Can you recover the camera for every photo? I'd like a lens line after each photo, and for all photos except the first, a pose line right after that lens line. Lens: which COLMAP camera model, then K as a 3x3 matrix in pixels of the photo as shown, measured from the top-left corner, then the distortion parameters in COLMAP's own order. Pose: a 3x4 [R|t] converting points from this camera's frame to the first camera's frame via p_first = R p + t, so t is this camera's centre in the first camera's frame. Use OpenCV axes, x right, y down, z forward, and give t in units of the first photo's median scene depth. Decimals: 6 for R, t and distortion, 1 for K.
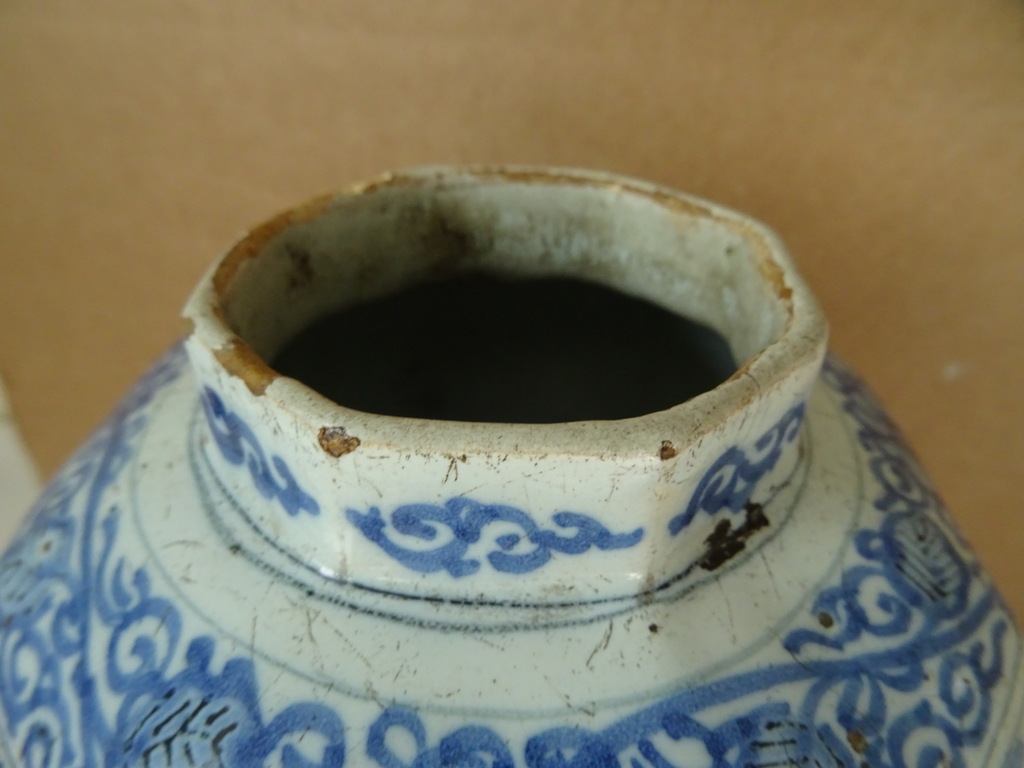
lens RADIAL K [[744.5, 0, 512.0], [0, 744.5, 384.0], [0, 0, 1]] dist [0.020289, -0.065688]
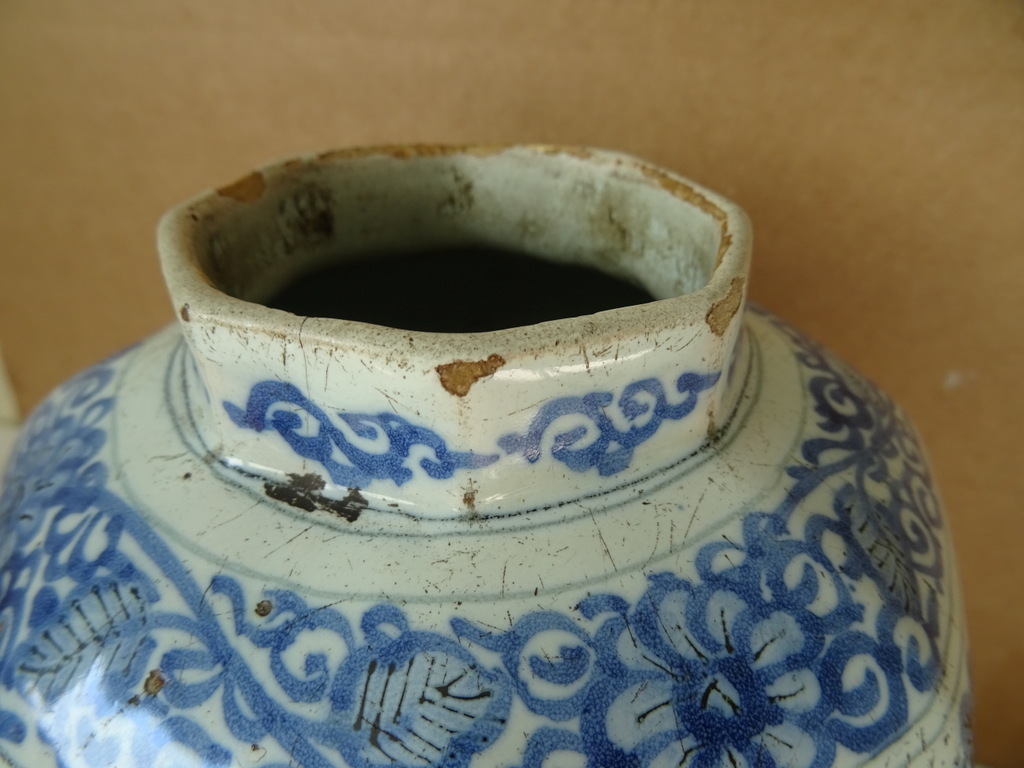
lens RADIAL K [[744.5, 0, 512.0], [0, 744.5, 384.0], [0, 0, 1]] dist [0.020289, -0.065688]
pose [[0.443847, 0.458773, -0.769758, 1.184041], [-0.504386, 0.837912, 0.208561, -0.270029], [0.740672, 0.295686, 0.603303, 0.616159]]
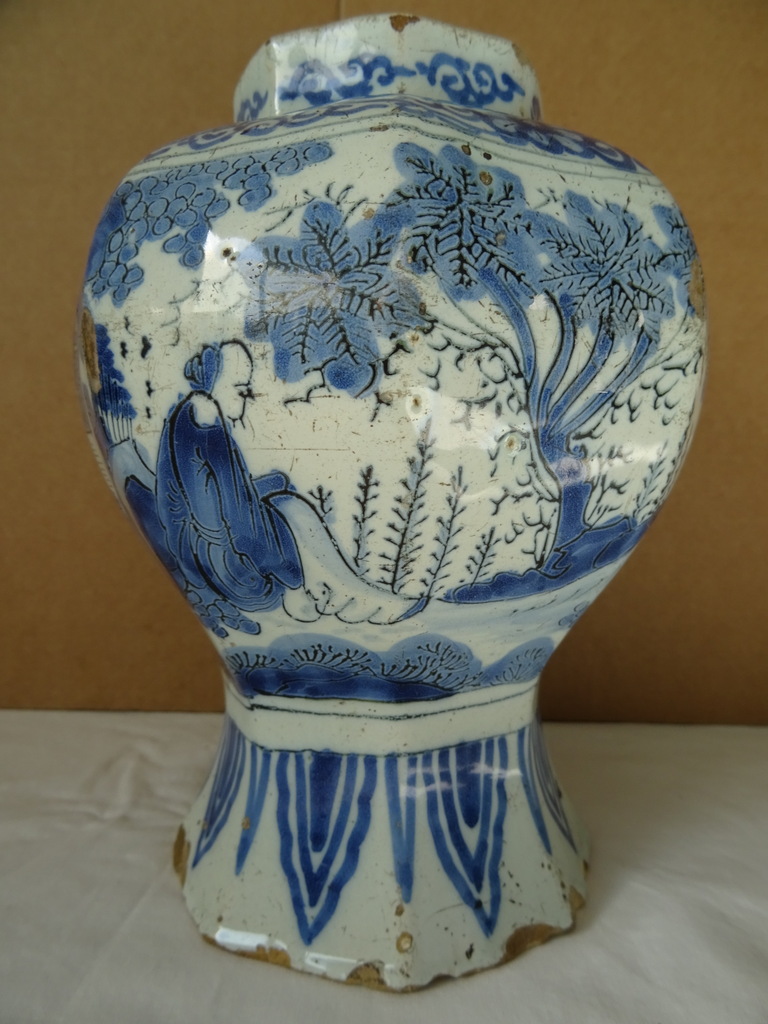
lens RADIAL K [[738.0, 0, 377.4], [0, 738.0, 512.4], [0, 0, 1]] dist [0.003218, -0.026528]
pose [[0.434423, 0.061547, -0.898604, 2.287505], [-0.514241, 0.836028, -0.191345, 1.443551], [0.739481, 0.545224, 0.394840, 0.999932]]
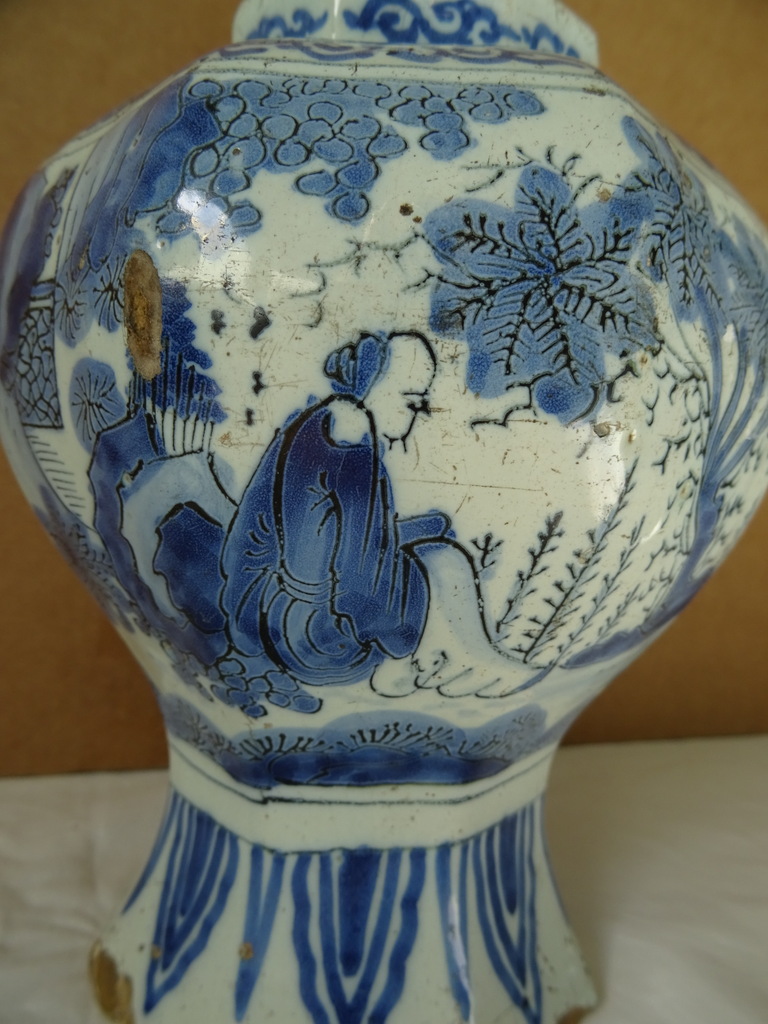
lens RADIAL K [[738.0, 0, 377.4], [0, 738.0, 512.4], [0, 0, 1]] dist [0.003218, -0.026528]
pose [[0.724671, 0.085706, -0.683745, 1.478234], [-0.444791, 0.816032, -0.369126, 1.668989], [0.526321, 0.571618, 0.629475, 0.603358]]
